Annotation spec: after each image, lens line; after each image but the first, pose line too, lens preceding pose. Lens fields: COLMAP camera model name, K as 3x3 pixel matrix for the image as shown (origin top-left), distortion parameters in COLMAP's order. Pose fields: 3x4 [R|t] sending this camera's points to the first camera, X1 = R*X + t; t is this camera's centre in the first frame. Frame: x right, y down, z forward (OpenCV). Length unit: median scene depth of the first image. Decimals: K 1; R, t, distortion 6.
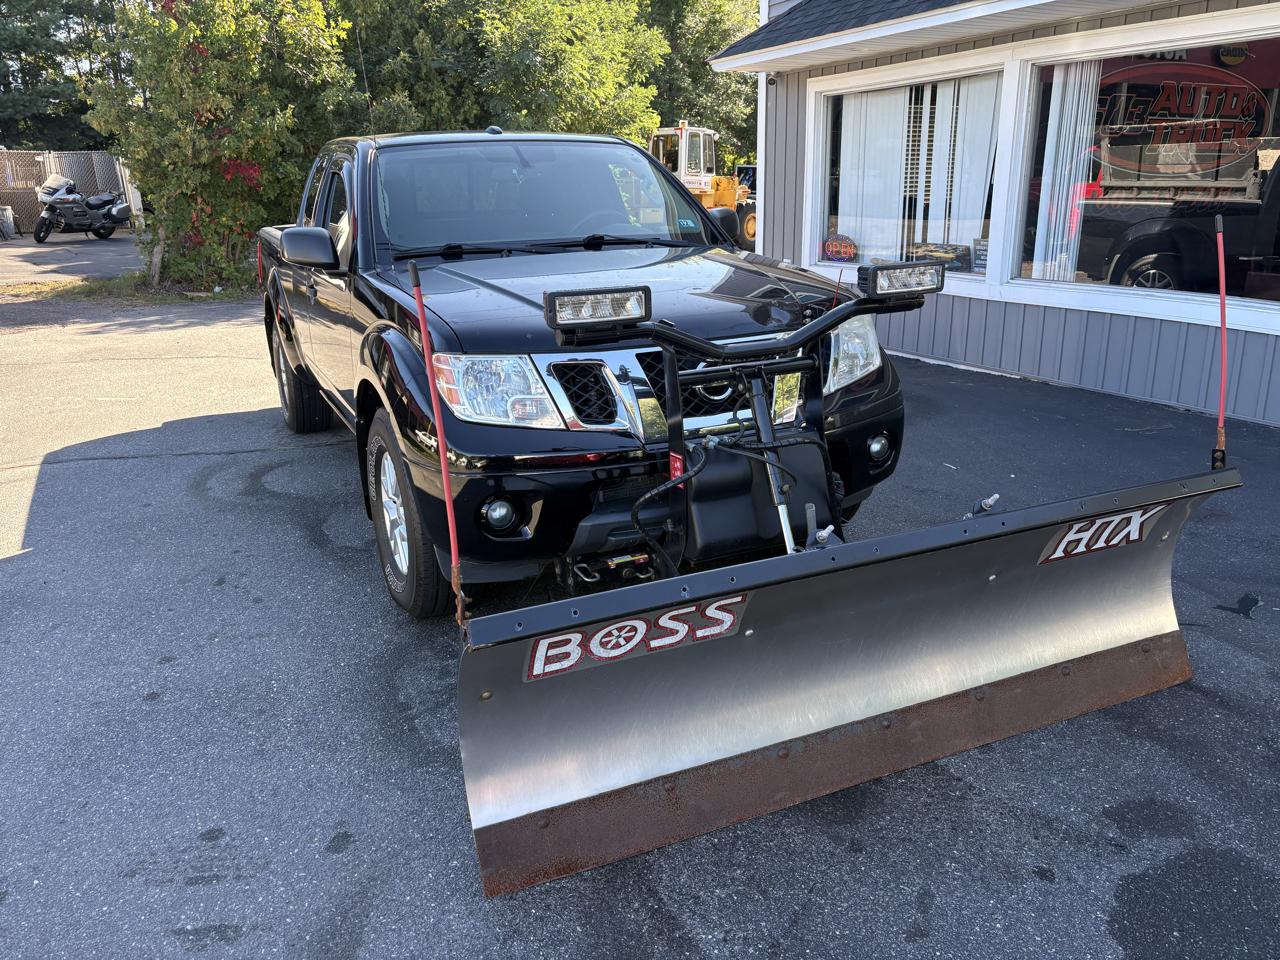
lens RADIAL K [[977.7, 0, 641.5], [0, 977.7, 474.8], [0, 0, 1]] dist [0.021631, 0.004895]
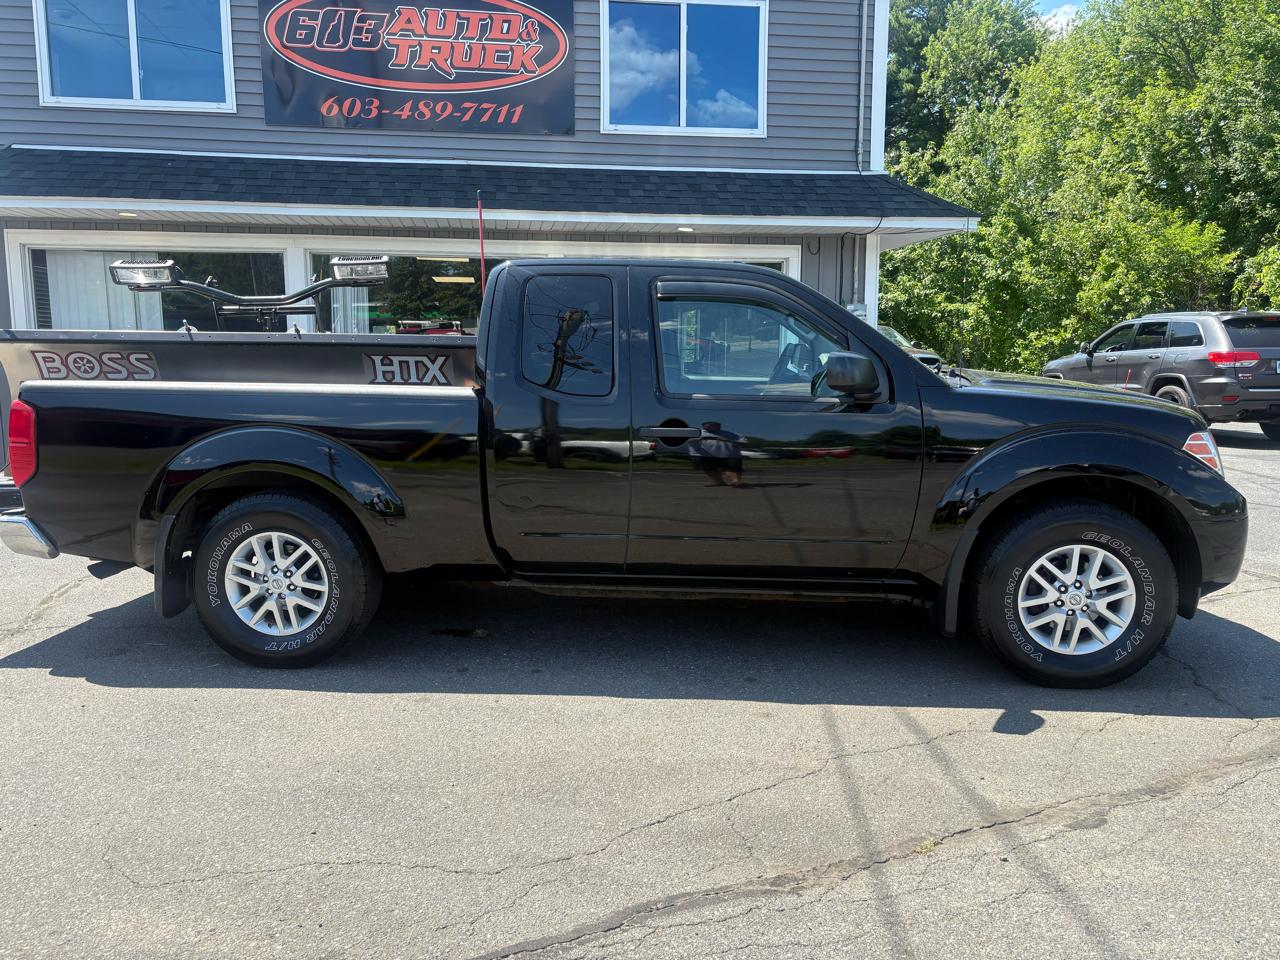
lens RADIAL K [[977.0, 0, 642.2], [0, 977.0, 489.2], [0, 0, 1]] dist [-0.007471, 0.064352]
pose [[0.309381, -0.118081, 0.943578, -0.702378], [0.266366, 0.963300, 0.033213, -0.036393], [-0.912871, 0.241062, 0.329479, 0.231588]]
